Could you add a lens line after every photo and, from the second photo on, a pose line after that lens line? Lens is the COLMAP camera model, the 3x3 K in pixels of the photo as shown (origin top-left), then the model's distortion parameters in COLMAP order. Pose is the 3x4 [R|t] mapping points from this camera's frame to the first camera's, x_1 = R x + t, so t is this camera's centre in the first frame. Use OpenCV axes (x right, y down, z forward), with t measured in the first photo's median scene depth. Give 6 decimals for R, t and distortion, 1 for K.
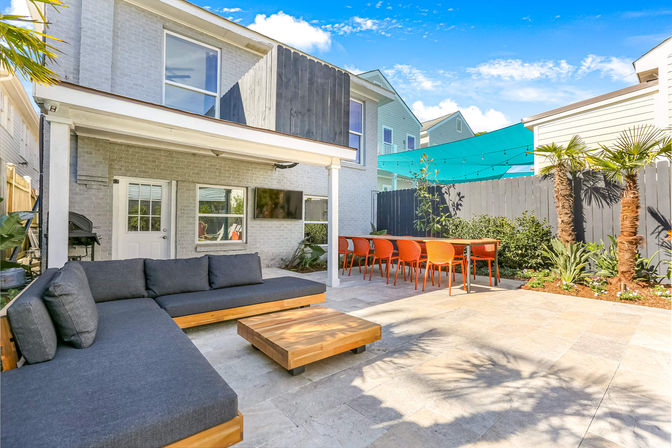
lens RADIAL K [[297.6, 0, 336.4], [0, 297.6, 217.2], [0, 0, 1]] dist [-0.034052, 0.017247]
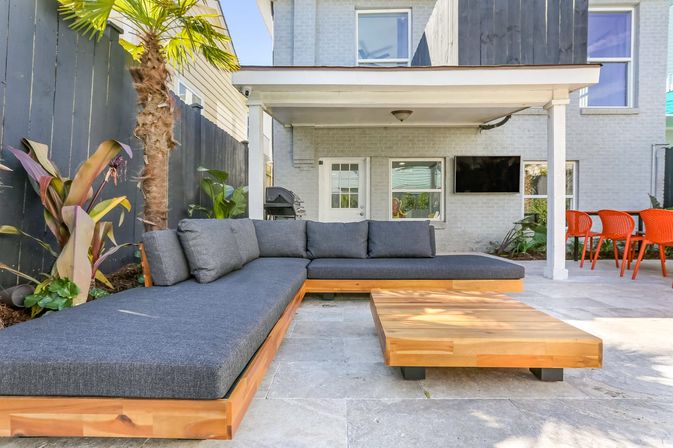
lens RADIAL K [[312.2, 0, 335.7], [0, 312.2, 217.8], [0, 0, 1]] dist [-0.041597, 0.021206]
pose [[0.760049, -0.001916, -0.649863, 0.060390], [0.026480, 0.999256, 0.028024, 0.056818], [0.649326, -0.038508, 0.759535, 0.139881]]
